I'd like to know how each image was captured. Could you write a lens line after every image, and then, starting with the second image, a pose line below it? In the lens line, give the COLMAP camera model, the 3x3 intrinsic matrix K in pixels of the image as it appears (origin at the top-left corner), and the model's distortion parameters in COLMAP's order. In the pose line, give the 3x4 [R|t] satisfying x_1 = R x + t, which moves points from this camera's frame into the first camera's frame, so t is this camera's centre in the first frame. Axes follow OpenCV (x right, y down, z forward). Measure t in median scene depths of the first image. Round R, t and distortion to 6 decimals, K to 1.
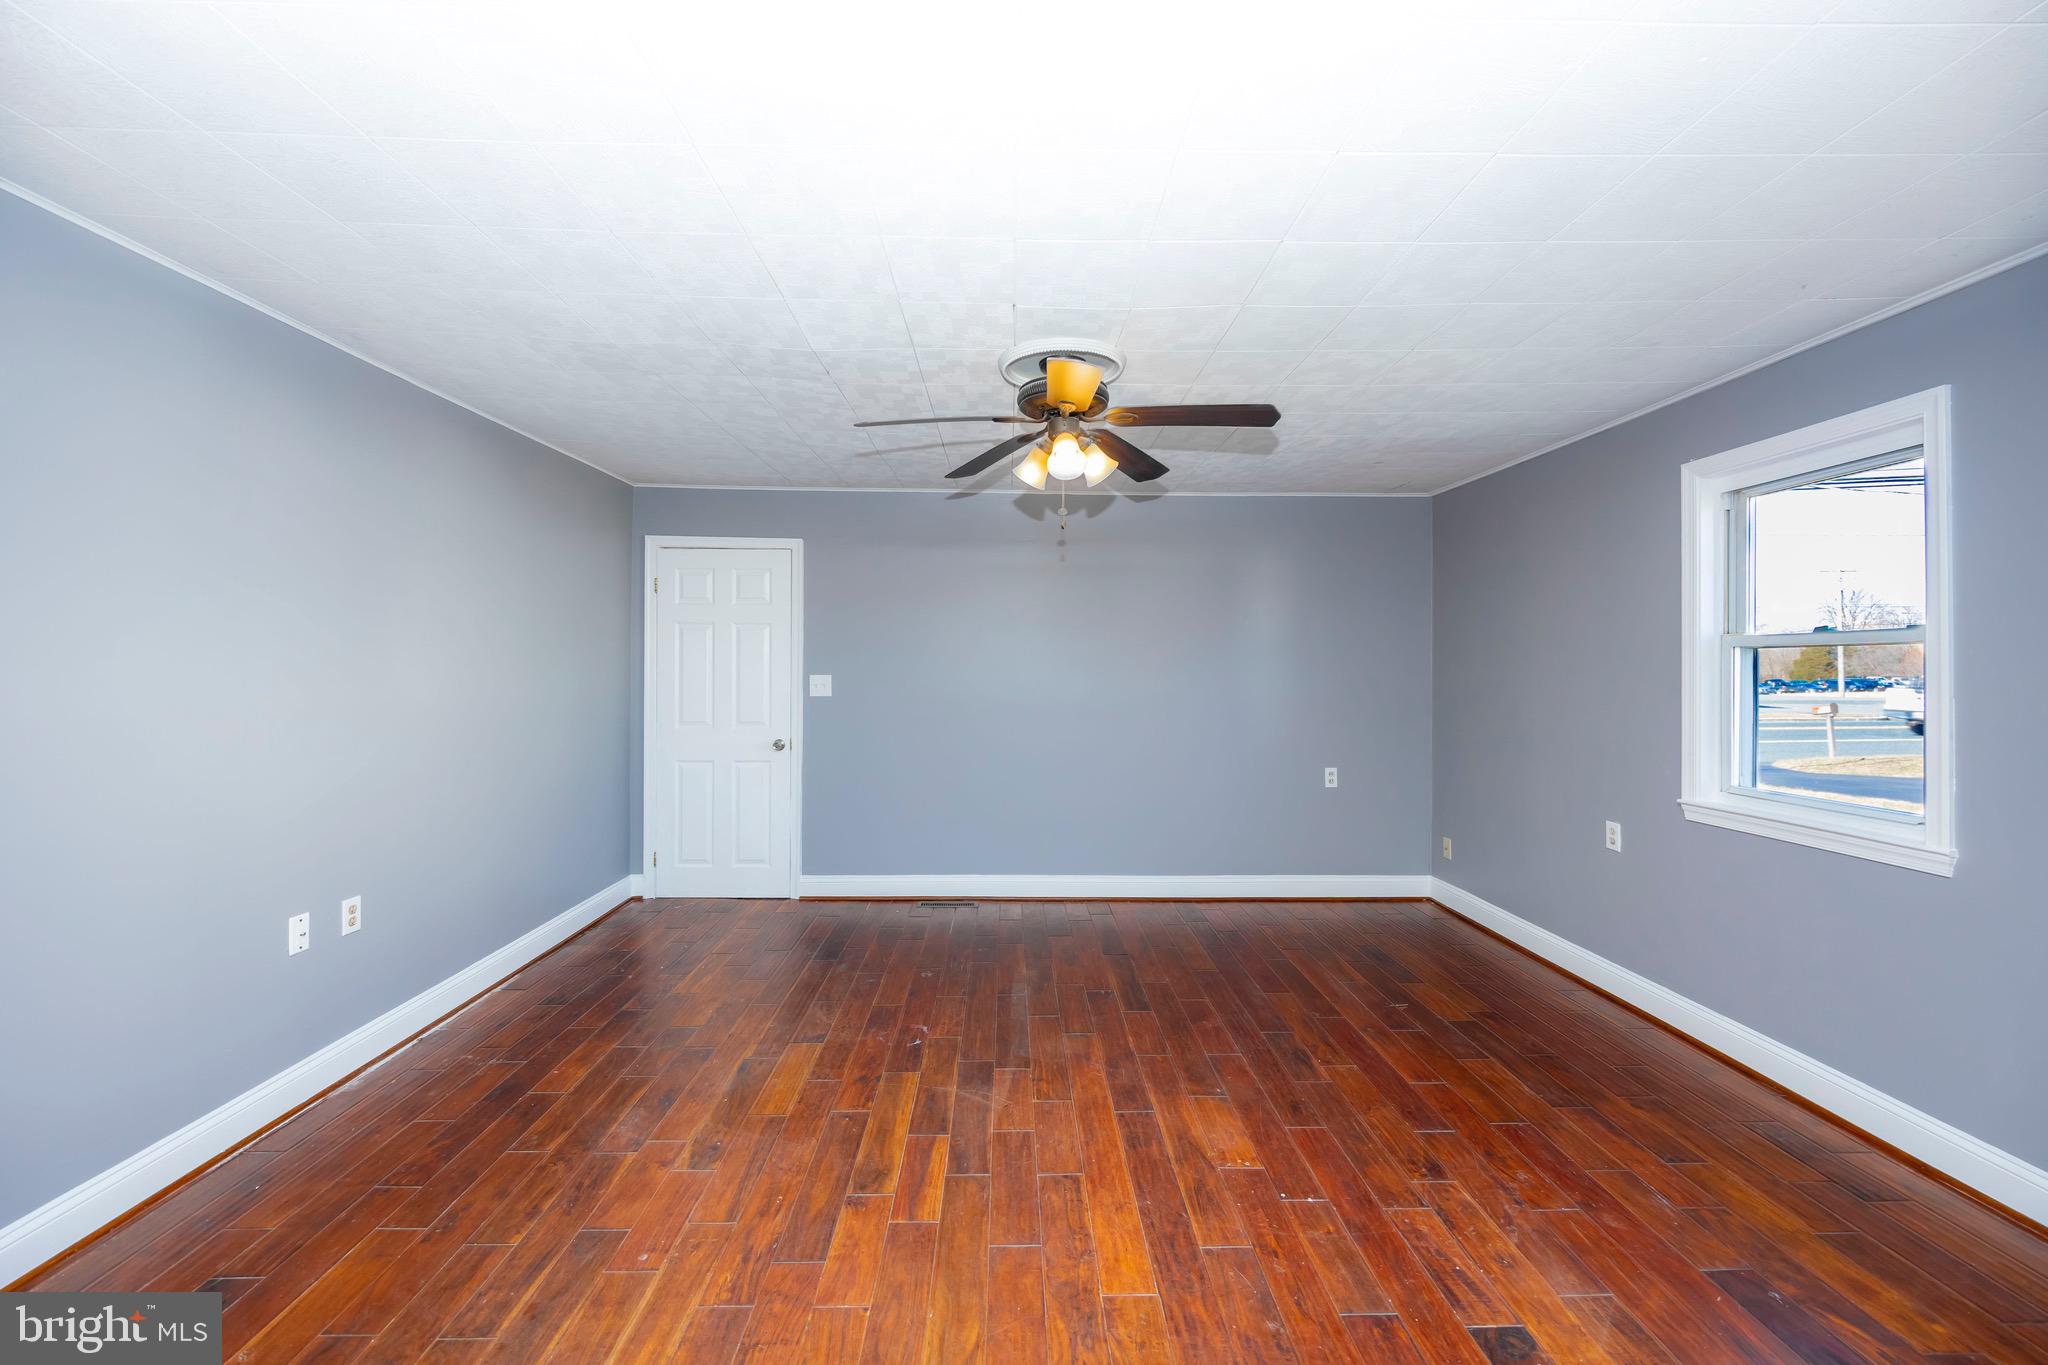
lens RADIAL K [[789.0, 0, 1021.3], [0, 789.0, 663.9], [0, 0, 1]] dist [-0.000118, -0.000020]
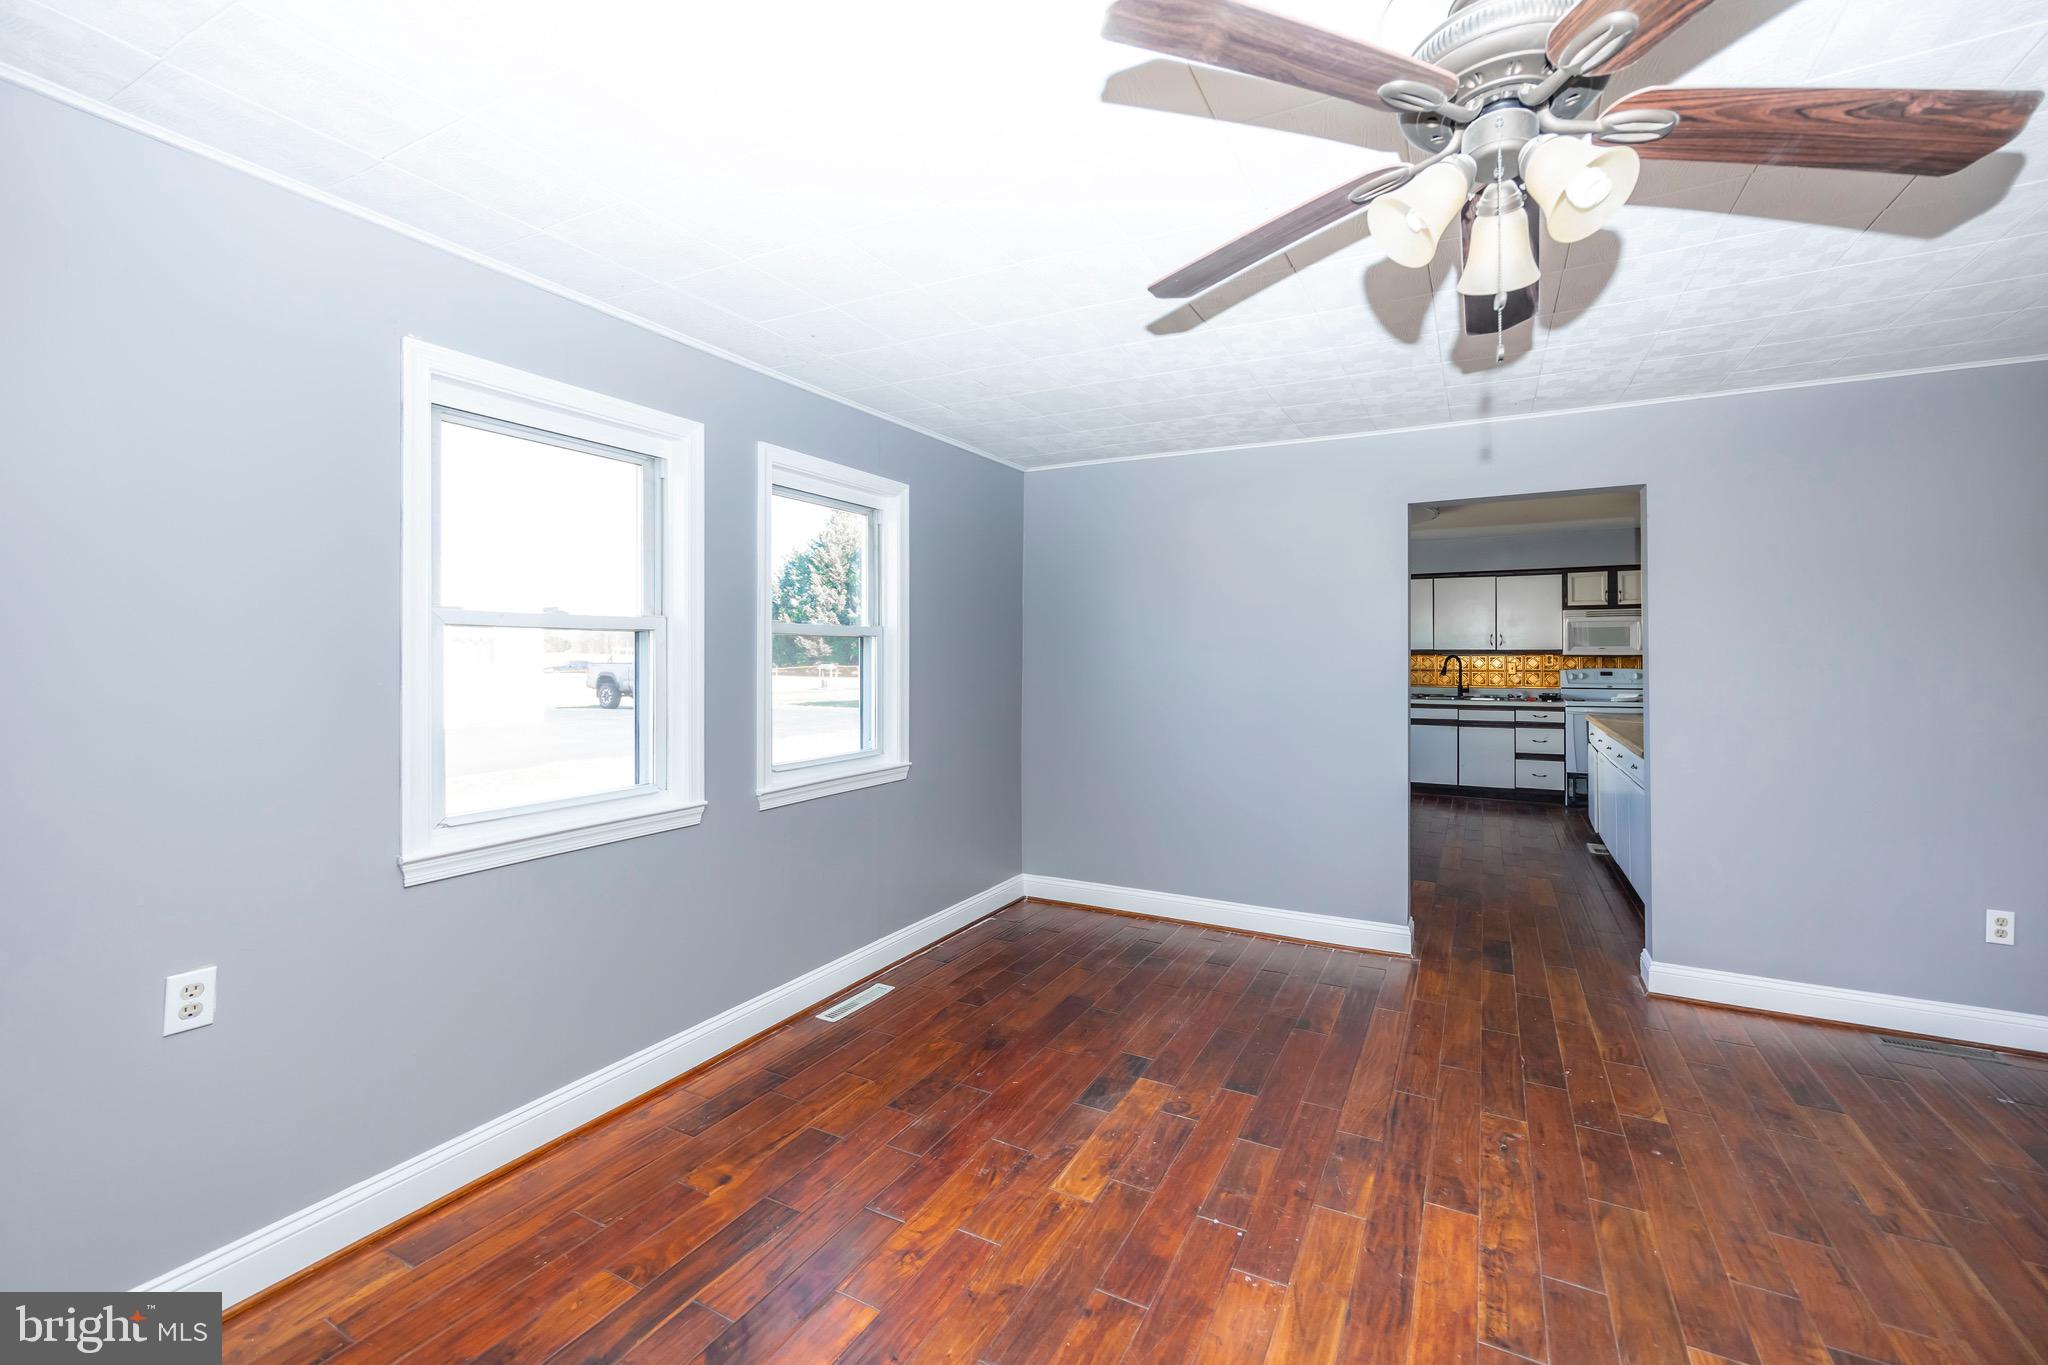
lens RADIAL K [[820.4, 0, 1082.3], [0, 820.4, 649.9], [0, 0, 1]] dist [-0.000590, -0.000502]
pose [[-0.891326, -0.003493, 0.453349, 0.053451], [-0.009822, 0.999884, -0.011608, 0.006857], [-0.453256, -0.014800, -0.891258, 1.571854]]
